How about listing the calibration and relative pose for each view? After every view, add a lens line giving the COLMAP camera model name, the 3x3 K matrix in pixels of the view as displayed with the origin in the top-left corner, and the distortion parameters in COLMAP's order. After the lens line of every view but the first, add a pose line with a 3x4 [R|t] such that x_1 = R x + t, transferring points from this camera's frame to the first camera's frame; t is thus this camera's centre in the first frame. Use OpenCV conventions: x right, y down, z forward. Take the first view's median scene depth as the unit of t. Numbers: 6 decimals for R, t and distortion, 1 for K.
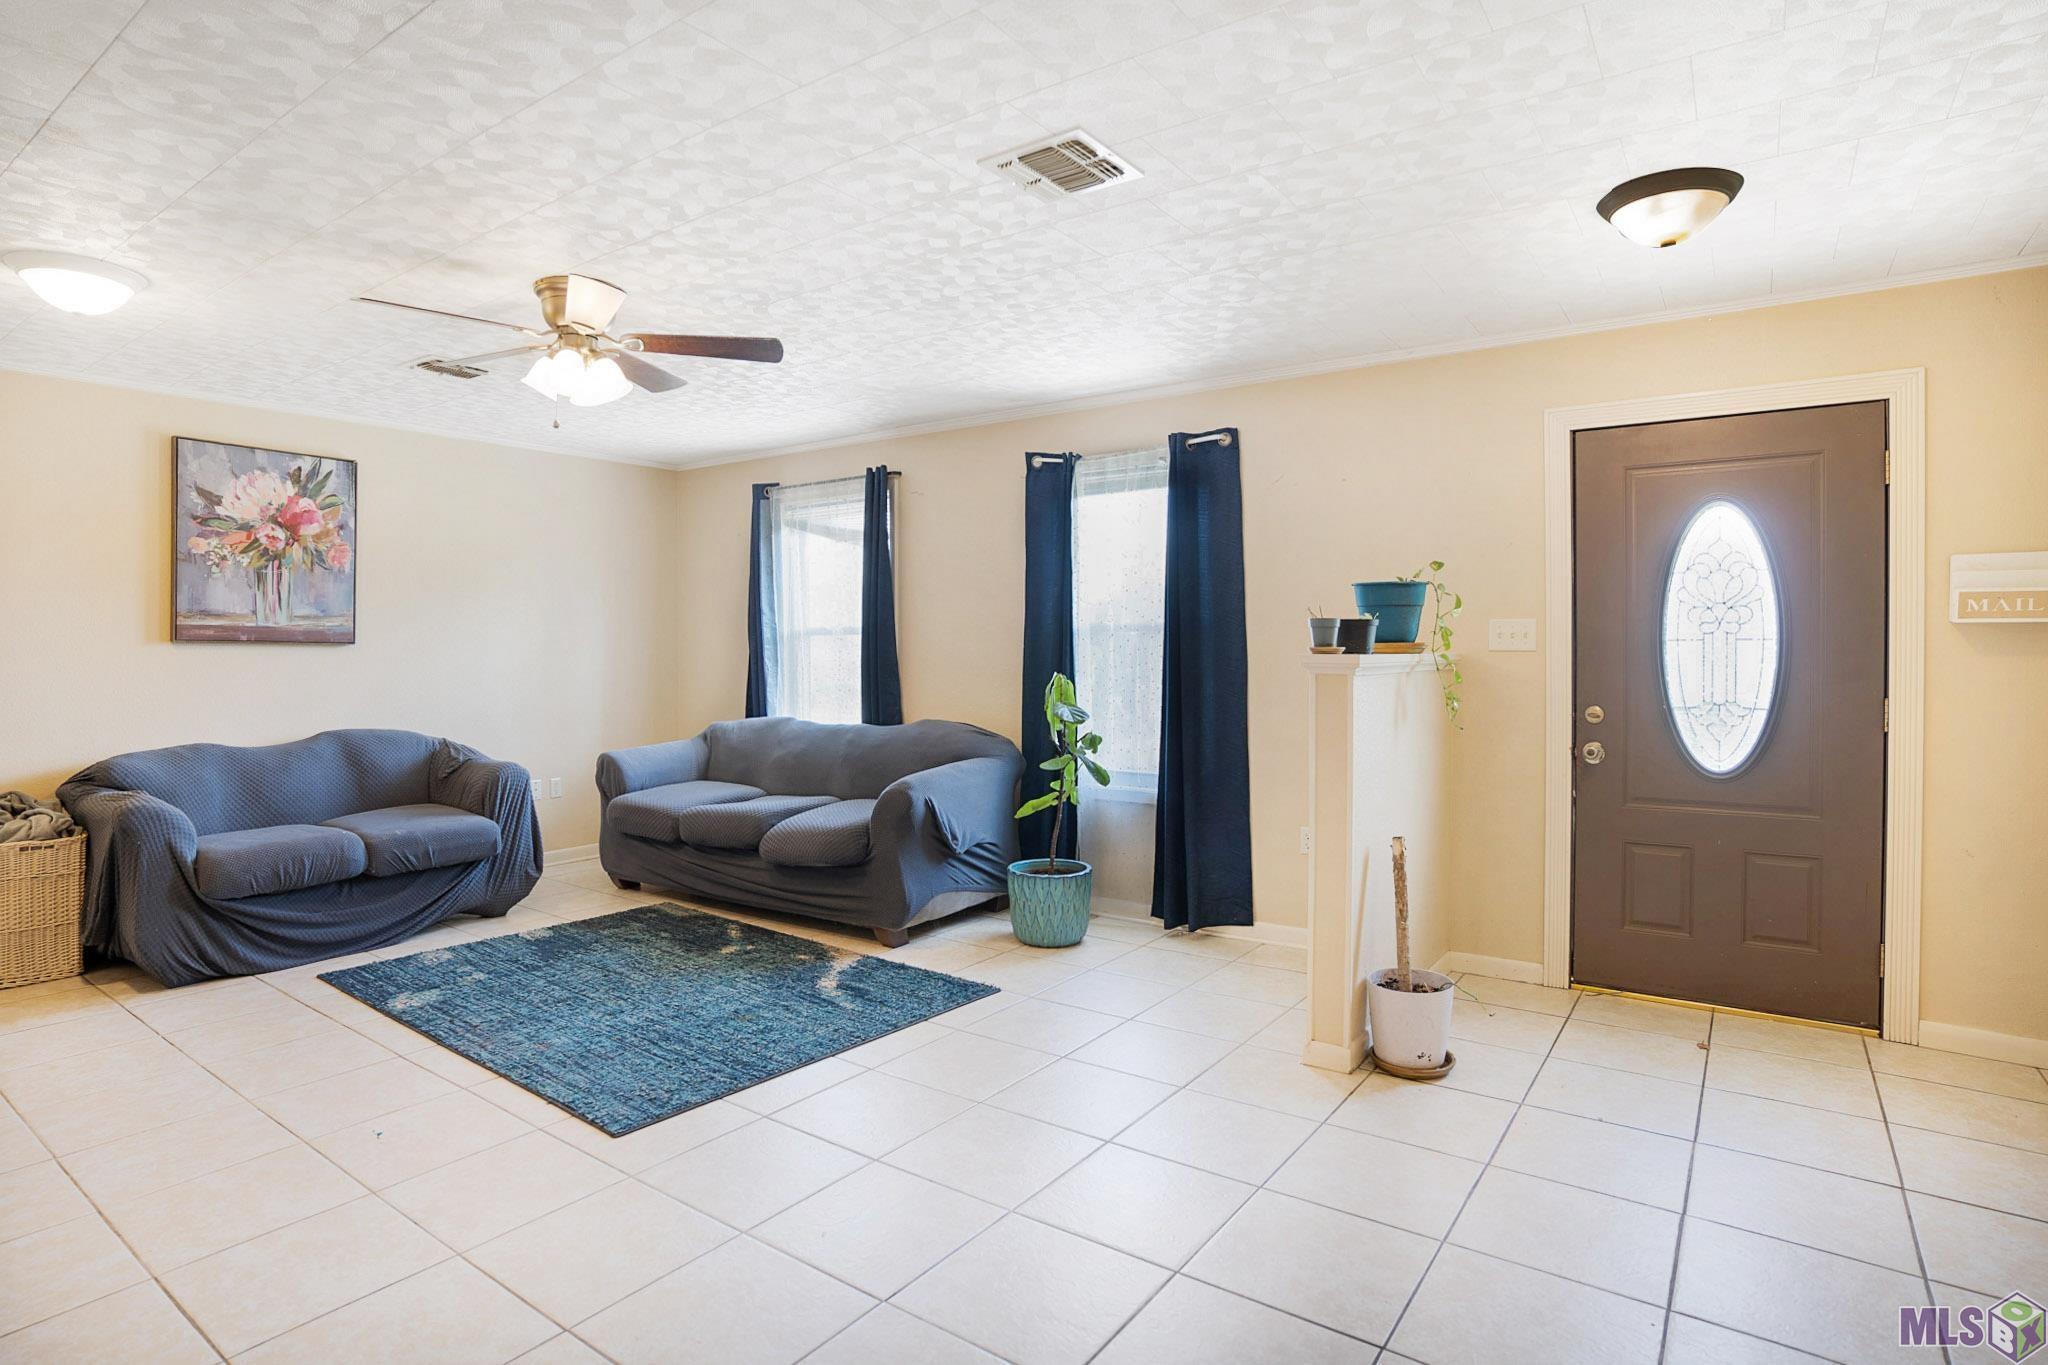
lens RADIAL K [[1069.4, 0, 1026.1], [0, 1069.4, 664.8], [0, 0, 1]] dist [-0.089142, 0.041692]
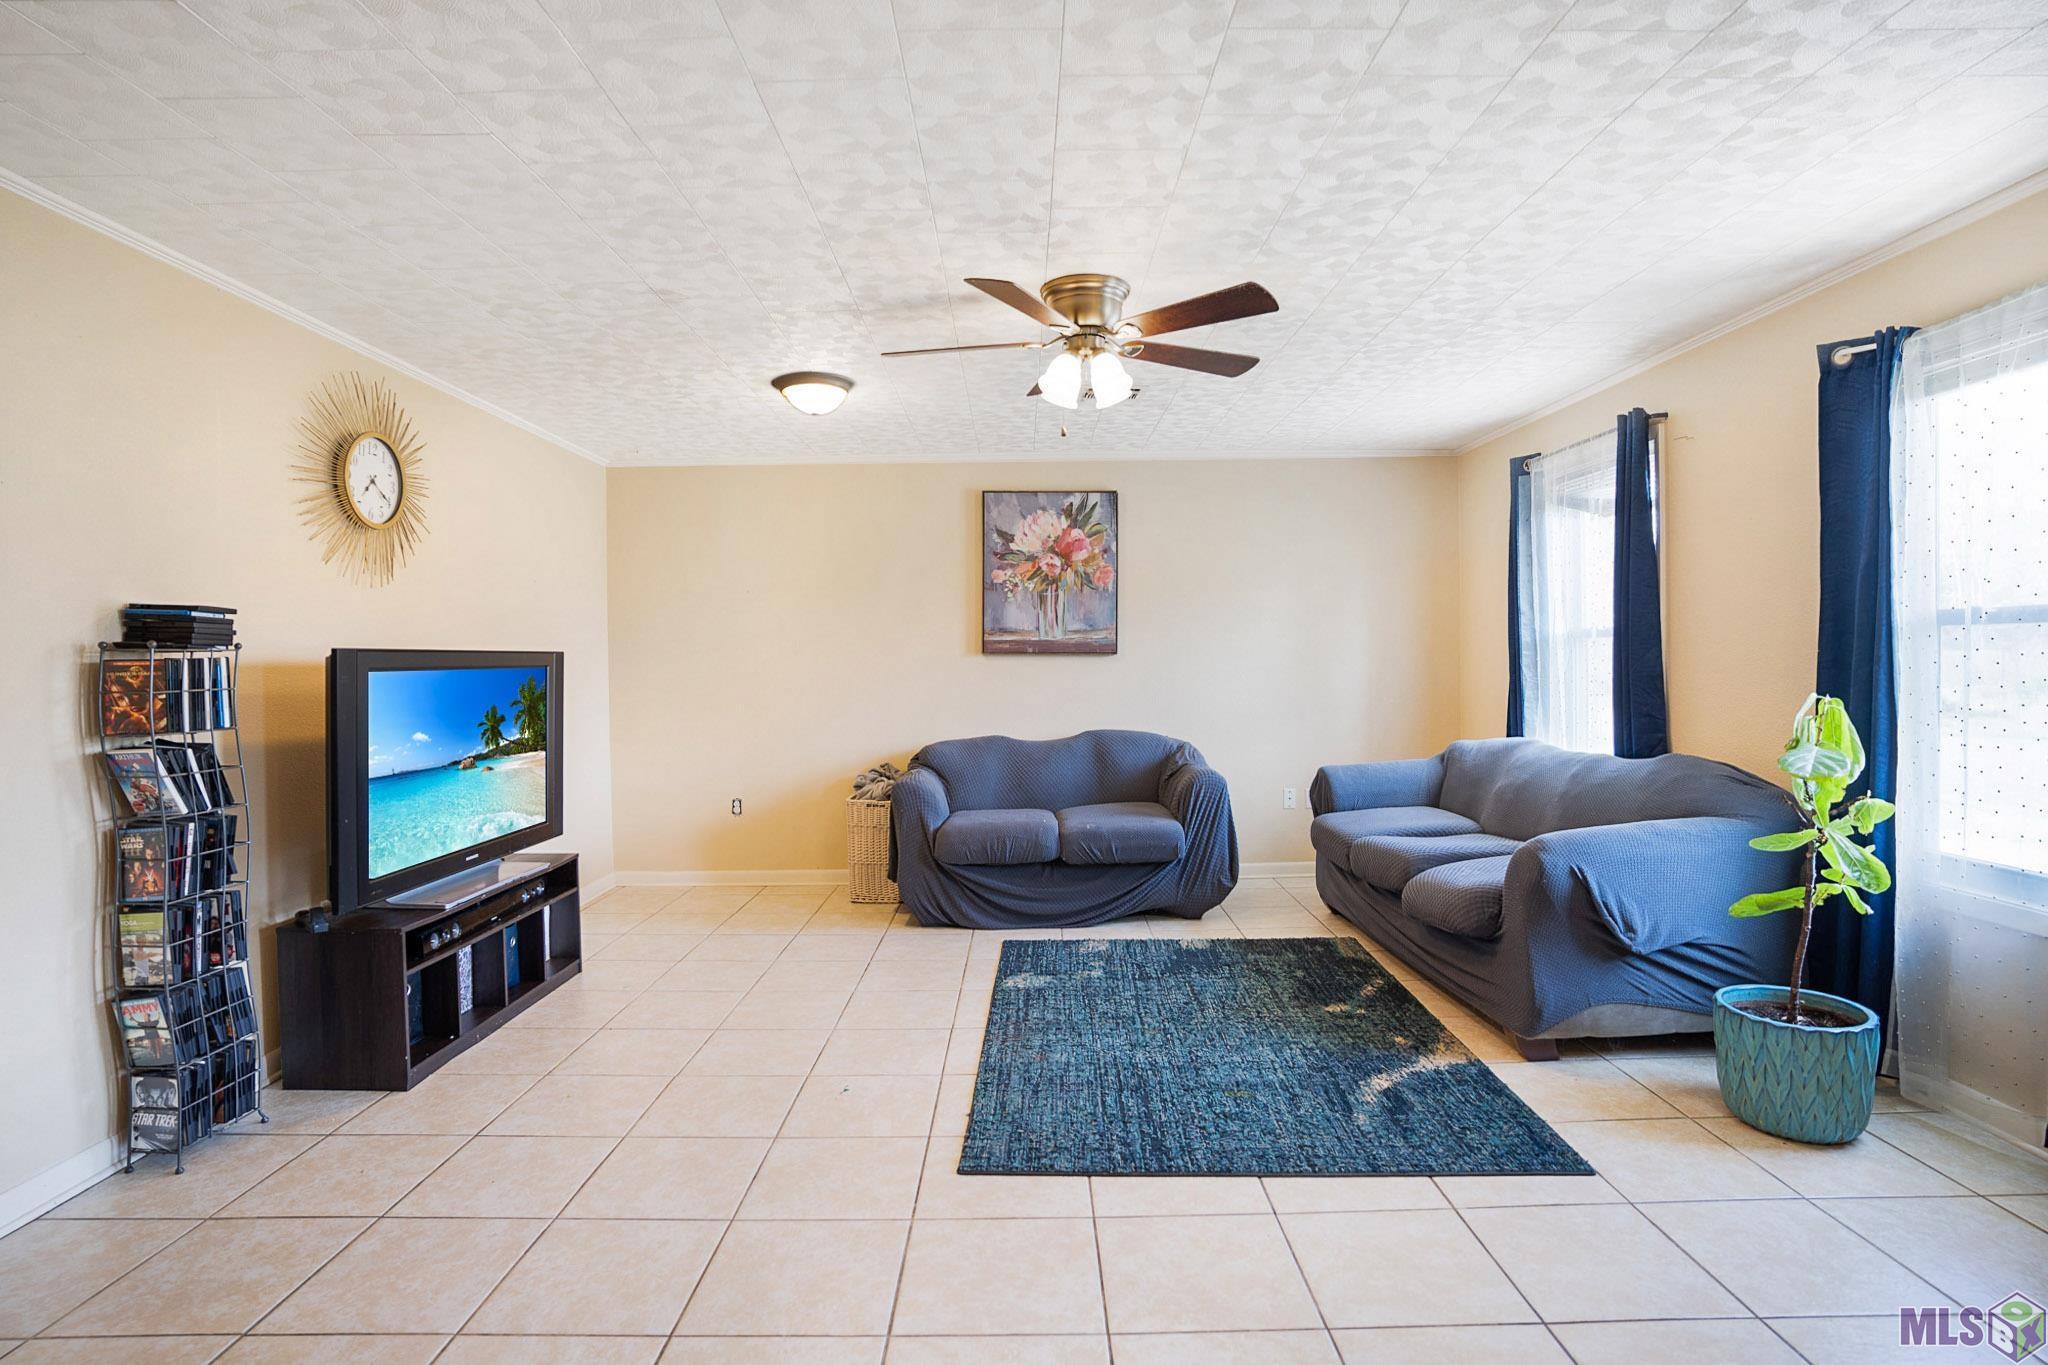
lens RADIAL K [[1034.5, 0, 1014.8], [0, 1034.5, 681.7], [0, 0, 1]] dist [-0.093317, 0.045040]
pose [[0.576497, 0.013450, -0.816989, 0.228770], [-0.001926, 0.999884, 0.015102, -0.007637], [0.817097, -0.007133, 0.576456, 0.294856]]
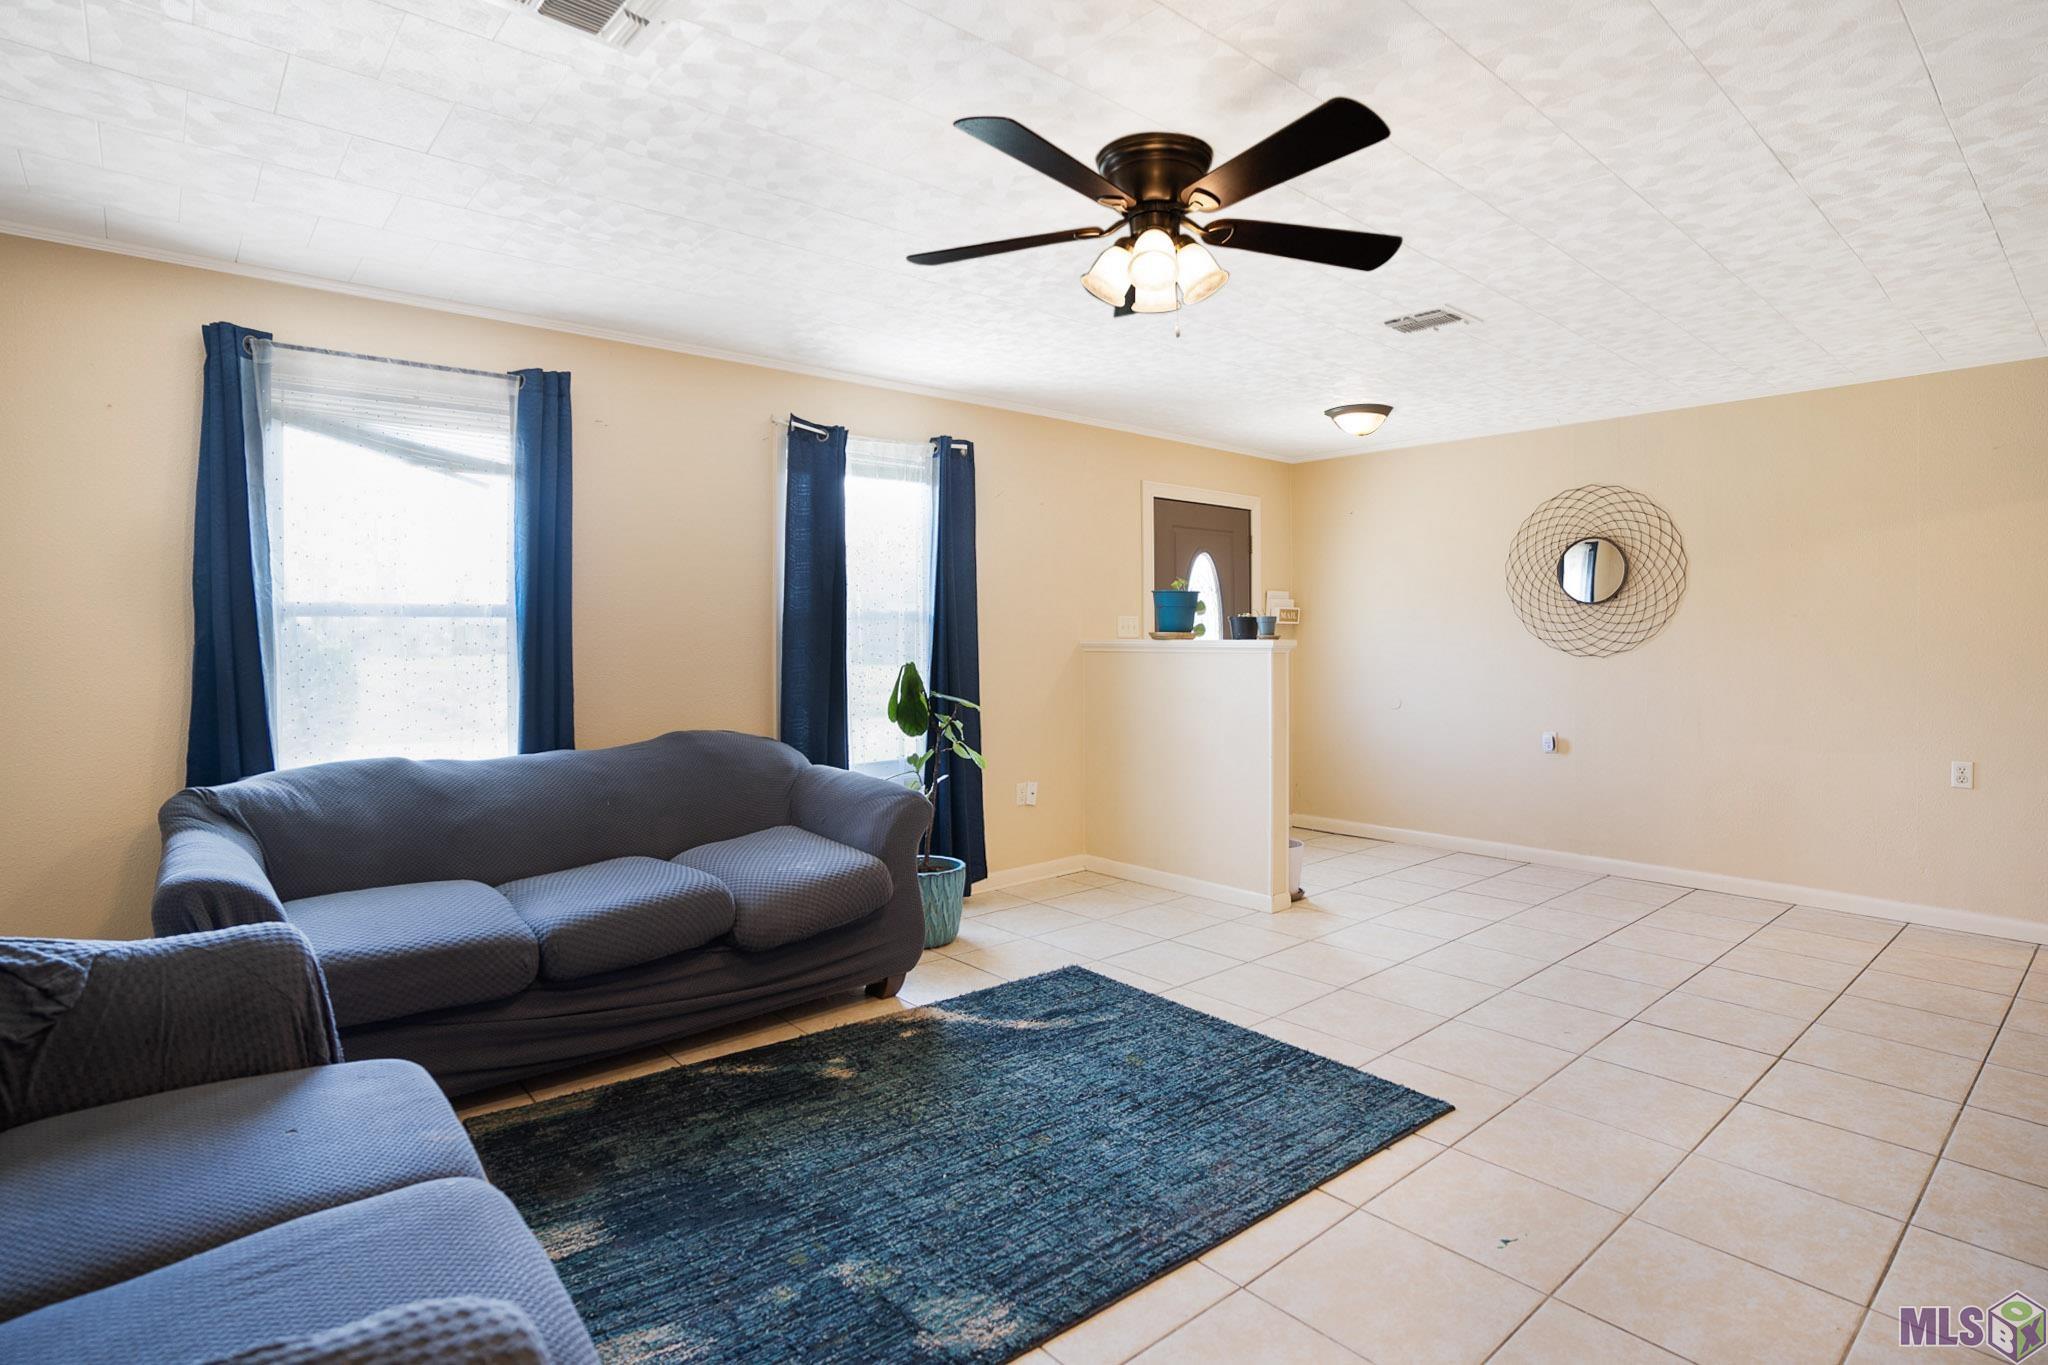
lens RADIAL K [[1034.5, 0, 1014.8], [0, 1034.5, 681.7], [0, 0, 1]] dist [-0.093317, 0.045040]
pose [[0.241851, -0.042066, 0.969401, -0.847946], [0.018436, 0.999079, 0.038755, -0.010812], [-0.970138, 0.008499, 0.242404, 0.685703]]
